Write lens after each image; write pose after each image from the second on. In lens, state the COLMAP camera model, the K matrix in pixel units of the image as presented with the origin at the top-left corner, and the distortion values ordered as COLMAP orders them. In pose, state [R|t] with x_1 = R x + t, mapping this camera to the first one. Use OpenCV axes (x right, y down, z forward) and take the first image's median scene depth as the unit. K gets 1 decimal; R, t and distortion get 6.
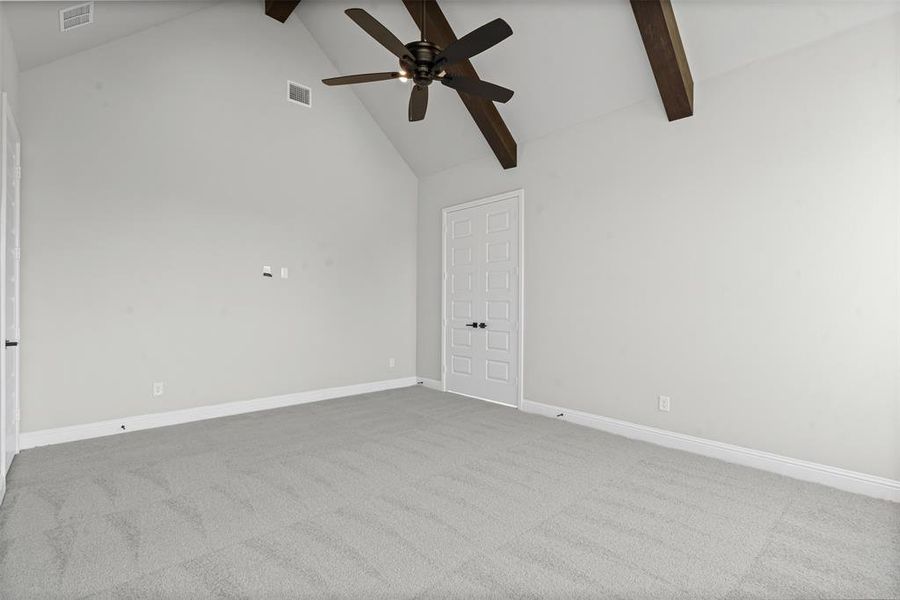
lens RADIAL K [[406.6, 0, 445.5], [0, 406.6, 302.0], [0, 0, 1]] dist [-0.002287, 0.000069]
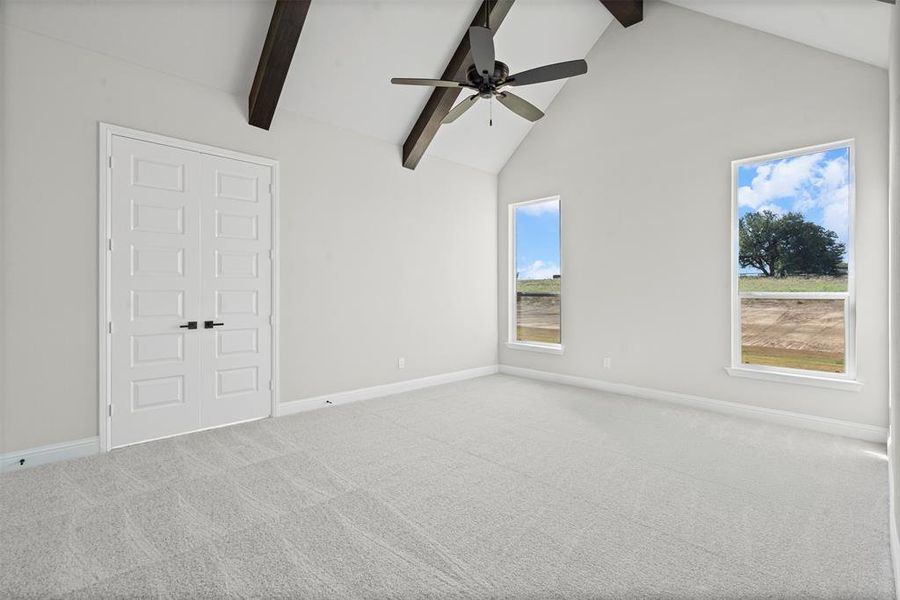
lens RADIAL K [[409.7, 0, 442.7], [0, 409.7, 291.2], [0, 0, 1]] dist [-0.002385, 0.000495]
pose [[-0.000004, 0.005621, 0.999984, -0.628607], [0.003013, 0.999980, -0.005621, 0.004733], [-0.999995, 0.003013, -0.000021, 0.599851]]
